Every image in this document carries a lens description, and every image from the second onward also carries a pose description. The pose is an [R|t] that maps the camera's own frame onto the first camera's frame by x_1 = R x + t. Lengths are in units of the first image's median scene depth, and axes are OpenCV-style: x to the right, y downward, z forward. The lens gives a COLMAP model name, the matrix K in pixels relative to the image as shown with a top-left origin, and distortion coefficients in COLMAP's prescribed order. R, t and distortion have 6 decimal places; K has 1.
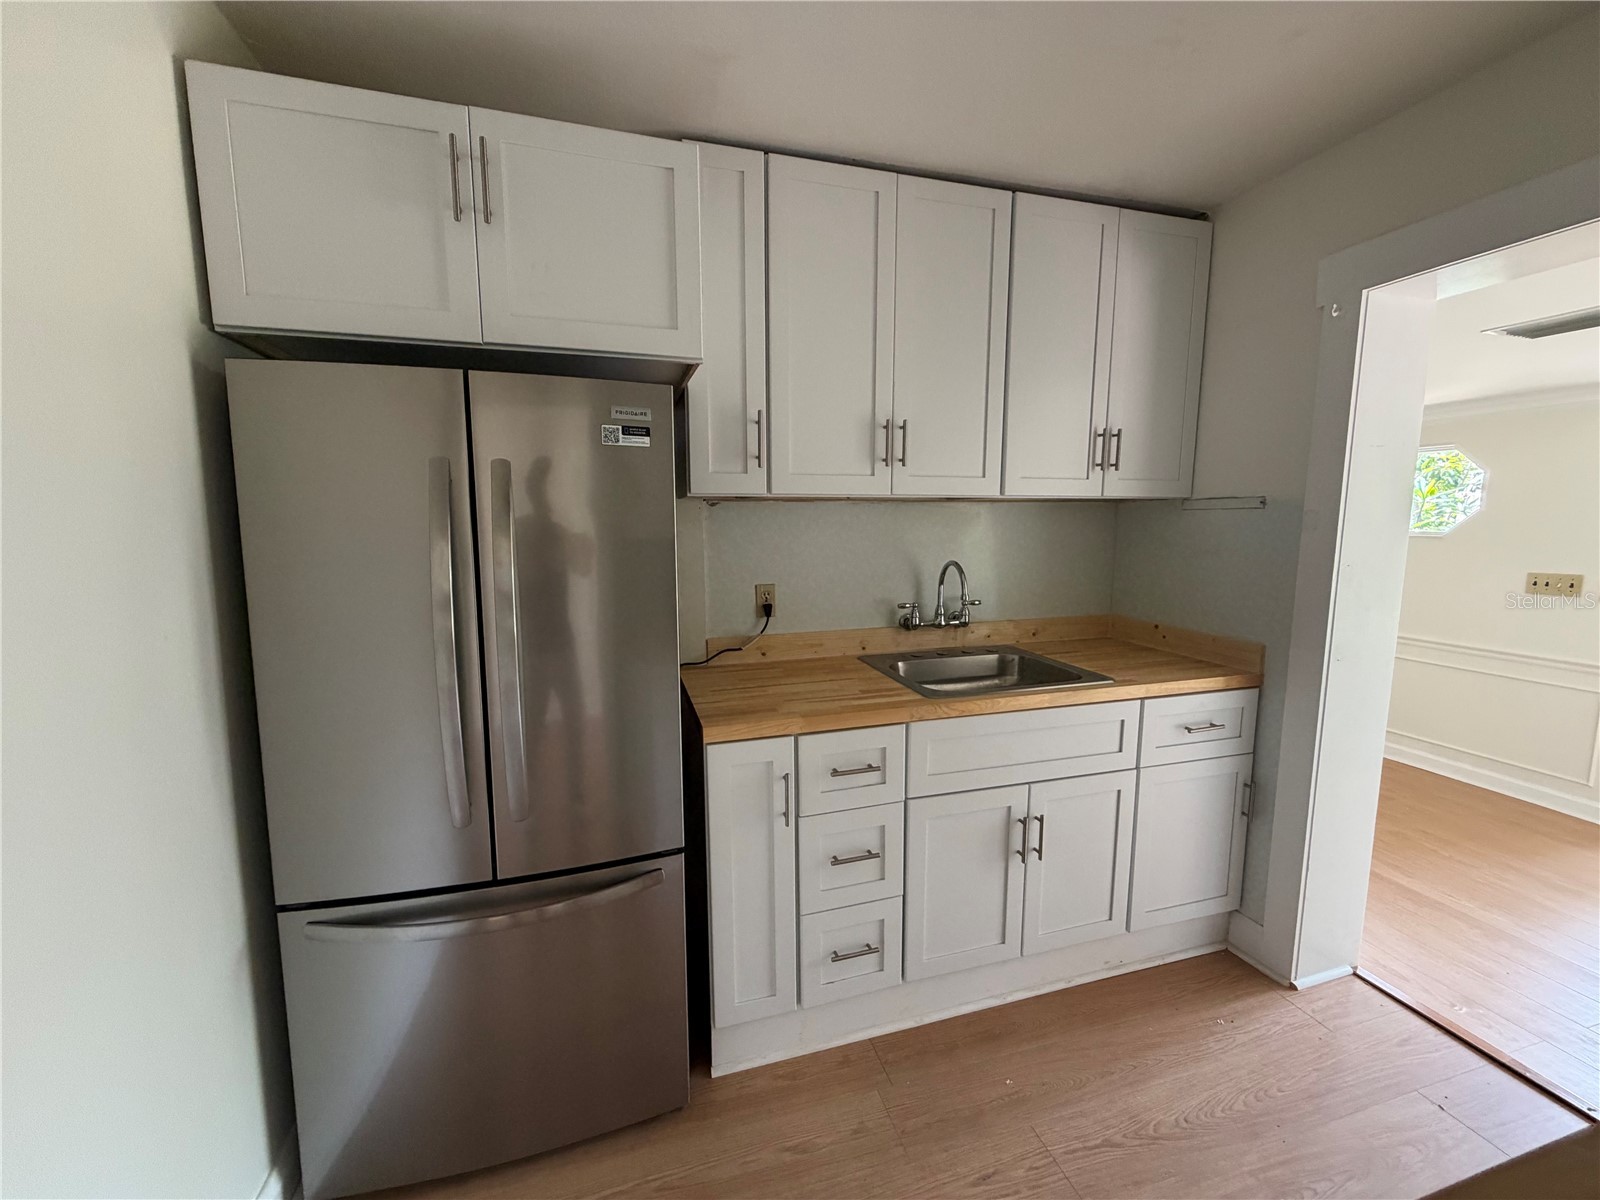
lens RADIAL K [[642.0, 0, 799.9], [0, 642.0, 598.2], [0, 0, 1]] dist [0.000433, 0.001645]
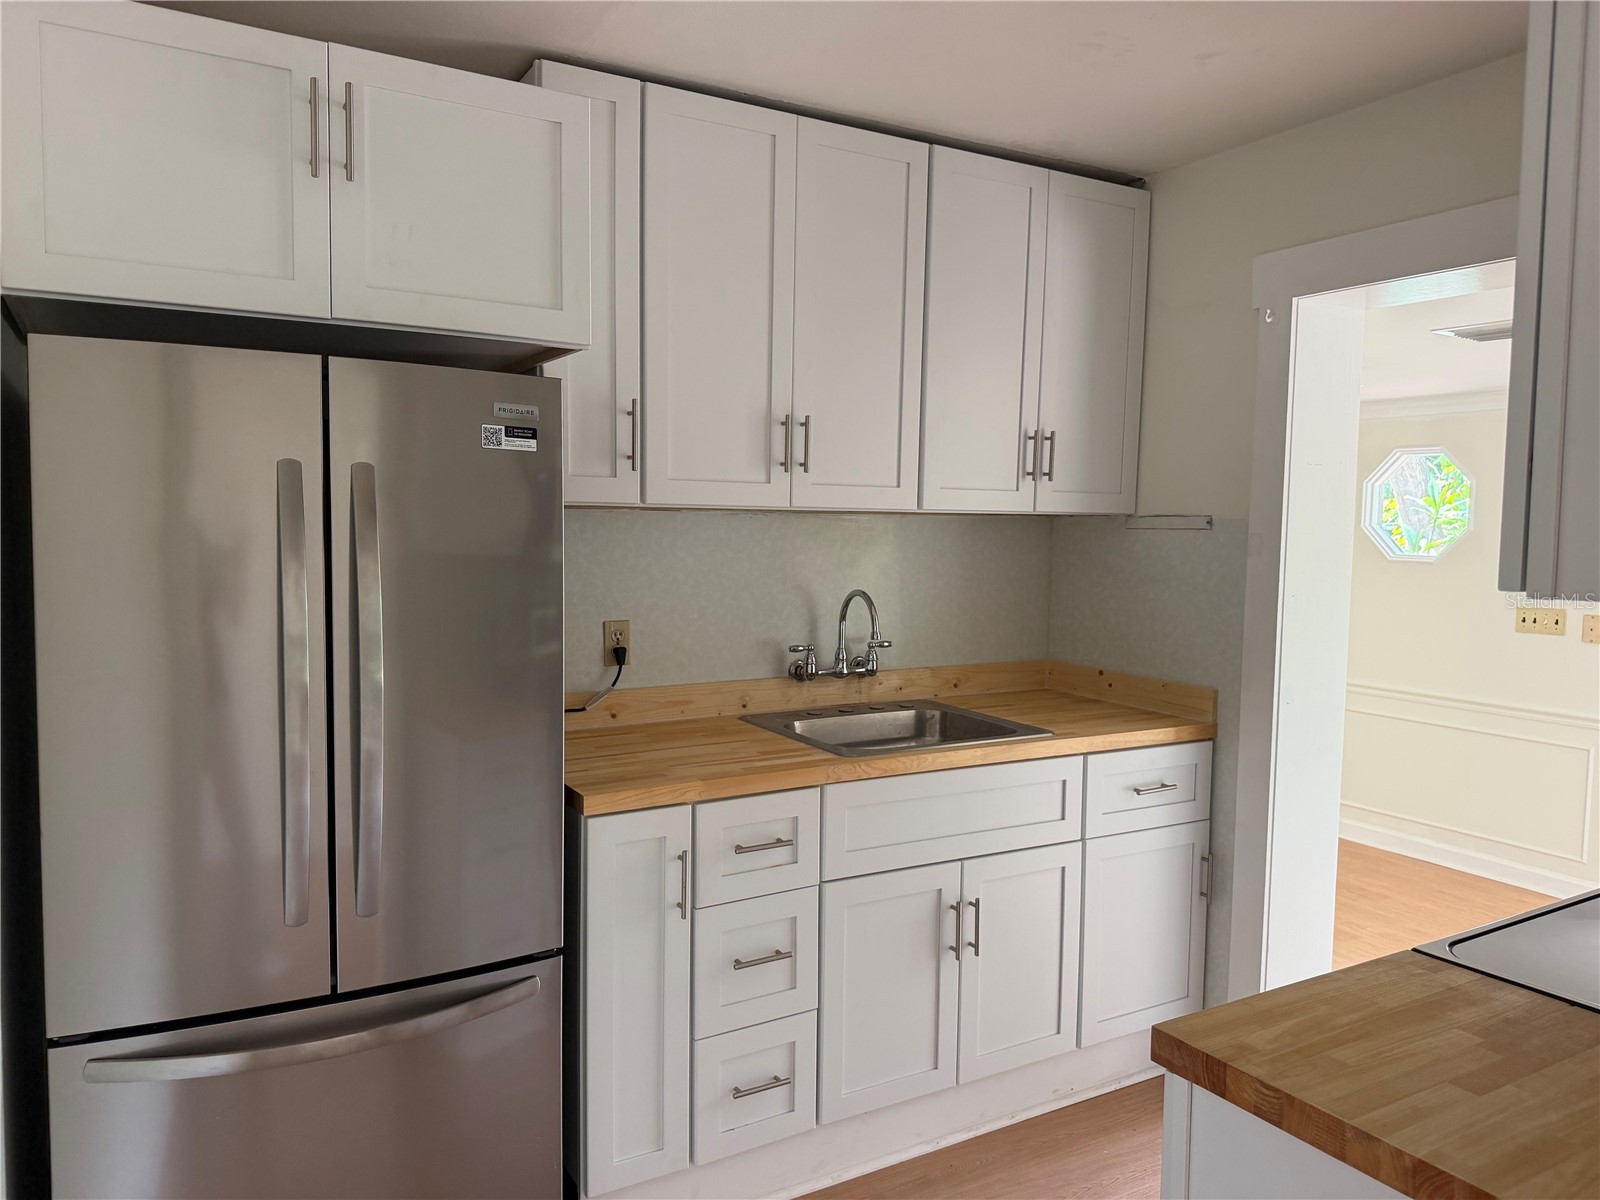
lens RADIAL K [[1148.3, 0, 789.5], [0, 1148.3, 597.0], [0, 0, 1]] dist [0.062353, -0.048862]
pose [[0.972828, 0.001234, 0.231525, -0.192634], [0.011526, 0.998488, -0.053751, 0.028248], [-0.231241, 0.054959, 0.971343, -0.387567]]
